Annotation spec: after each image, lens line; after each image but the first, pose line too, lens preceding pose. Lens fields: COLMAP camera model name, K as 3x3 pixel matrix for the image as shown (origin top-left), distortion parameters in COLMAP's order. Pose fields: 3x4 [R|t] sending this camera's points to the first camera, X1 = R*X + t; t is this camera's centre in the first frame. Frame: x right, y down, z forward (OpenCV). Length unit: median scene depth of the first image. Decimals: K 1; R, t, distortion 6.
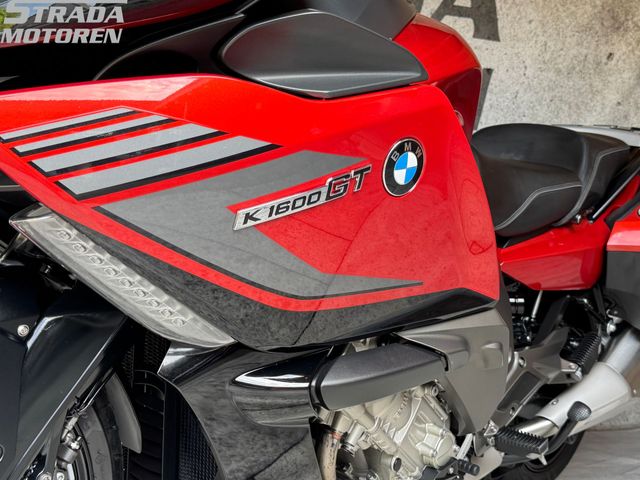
lens RADIAL K [[822.4, 0, 317.6], [0, 822.4, 246.6], [0, 0, 1]] dist [0.182643, -0.390582]
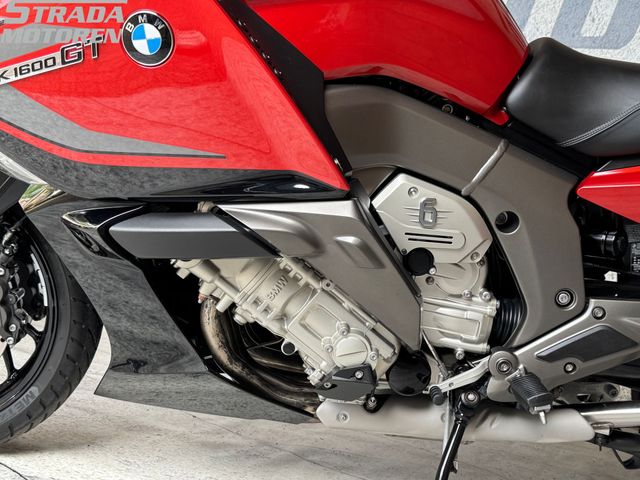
lens RADIAL K [[822.4, 0, 317.6], [0, 822.4, 246.6], [0, 0, 1]] dist [0.182643, -0.390582]
pose [[0.656457, 0.094802, -0.748383, 0.951054], [-0.096594, 0.994469, 0.041246, 0.097435], [0.748154, 0.045213, 0.661983, 0.365336]]
